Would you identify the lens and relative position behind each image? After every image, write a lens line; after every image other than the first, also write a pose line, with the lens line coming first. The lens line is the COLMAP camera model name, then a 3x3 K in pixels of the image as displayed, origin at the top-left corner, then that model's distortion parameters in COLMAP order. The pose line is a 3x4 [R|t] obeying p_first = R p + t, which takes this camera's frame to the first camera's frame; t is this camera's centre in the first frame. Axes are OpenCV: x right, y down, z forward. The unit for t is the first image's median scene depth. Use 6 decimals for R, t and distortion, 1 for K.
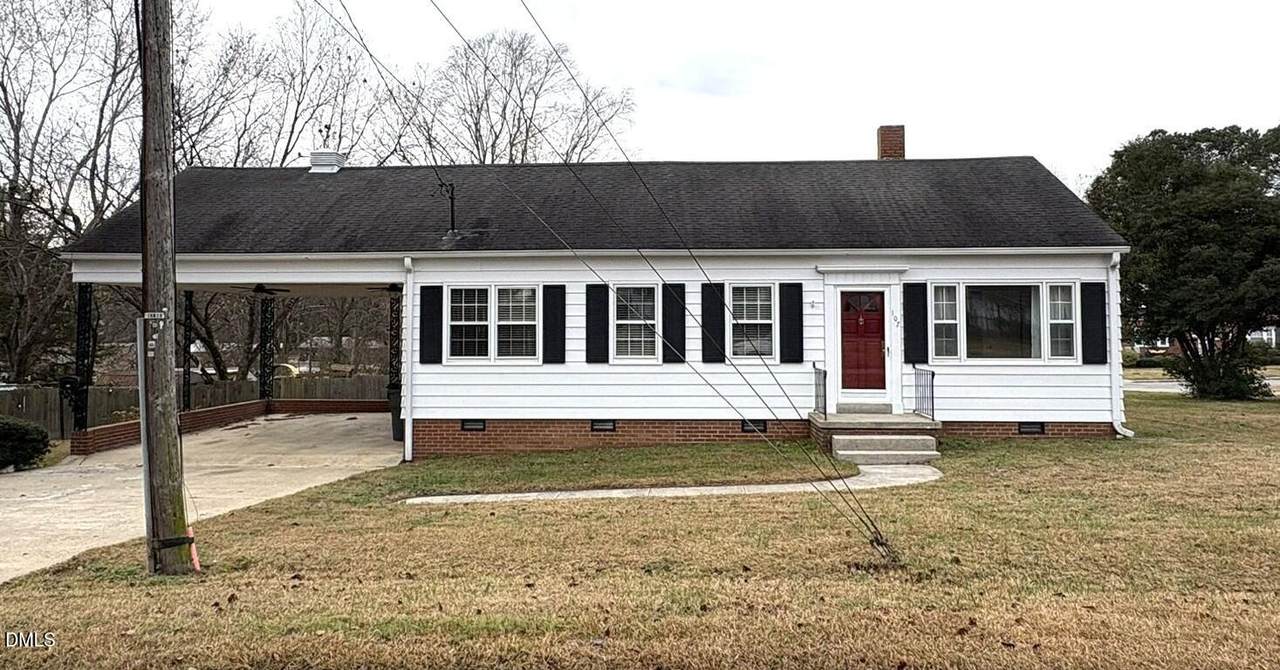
lens RADIAL K [[465.1, 0, 637.5], [0, 465.1, 345.4], [0, 0, 1]] dist [-0.002005, -0.000077]
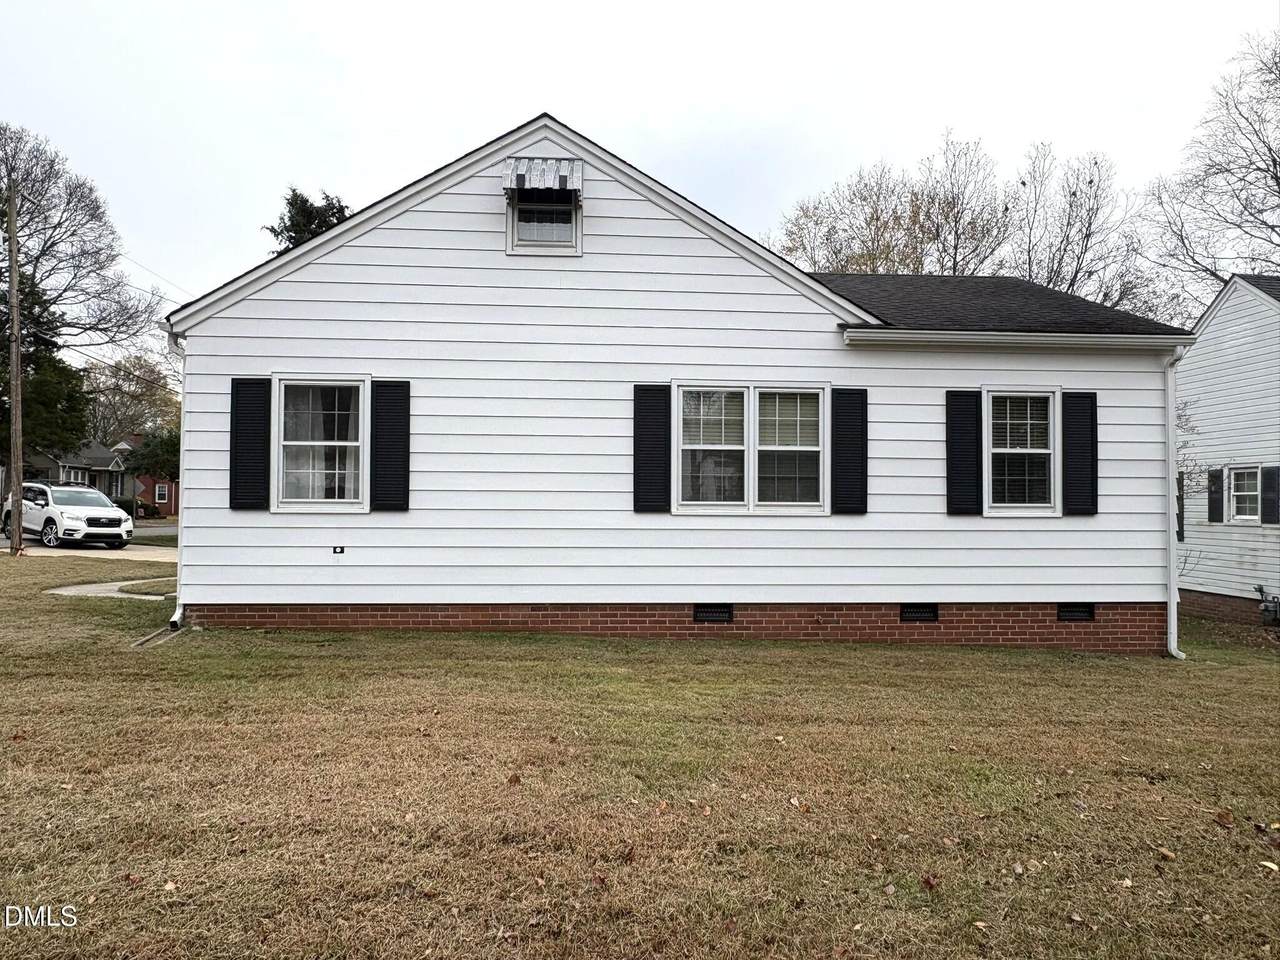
lens RADIAL K [[754.6, 0, 642.1], [0, 754.6, 485.6], [0, 0, 1]] dist [-0.023407, -0.000312]
pose [[0.996695, 0.010876, 0.080499, -0.536025], [-0.011065, 0.999937, 0.001894, 0.001568], [-0.080473, -0.002779, 0.996753, 0.012256]]
